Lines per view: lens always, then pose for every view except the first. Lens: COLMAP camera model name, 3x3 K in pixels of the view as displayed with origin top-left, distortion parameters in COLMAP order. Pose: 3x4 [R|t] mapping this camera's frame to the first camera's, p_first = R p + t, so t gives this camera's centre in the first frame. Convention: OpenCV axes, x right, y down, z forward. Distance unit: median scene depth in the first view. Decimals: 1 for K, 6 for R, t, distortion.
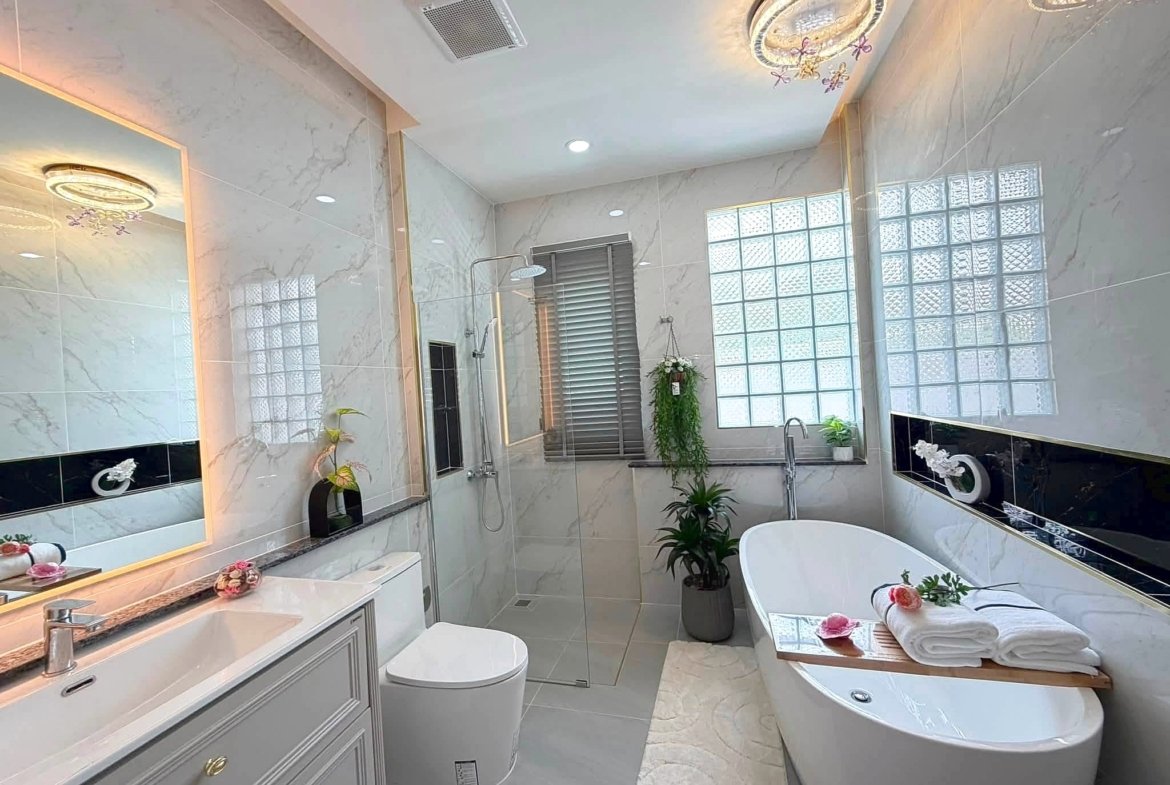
lens RADIAL K [[484.3, 0, 585.0], [0, 484.3, 392.5], [0, 0, 1]] dist [0.006317, 0.000114]
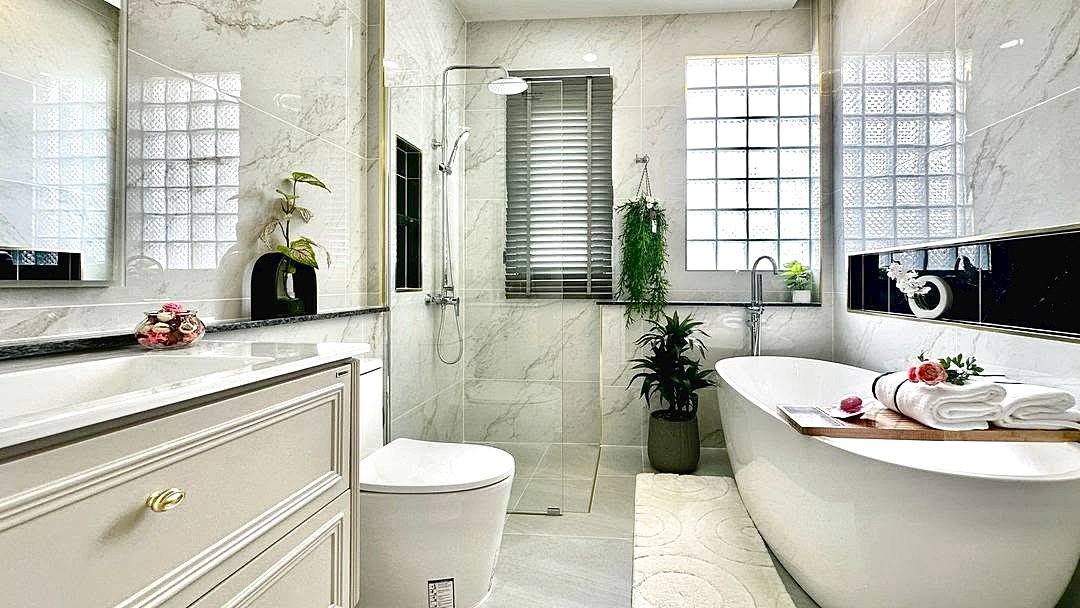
lens RADIAL K [[474.4, 0, 602.7], [0, 474.4, 281.1], [0, 0, 1]] dist [-0.000381, -0.000105]
pose [[0.977424, 0.063713, 0.201453, -0.100737], [-0.060115, 0.997904, -0.023937, 0.140657], [-0.202556, 0.011287, 0.979206, 0.071271]]
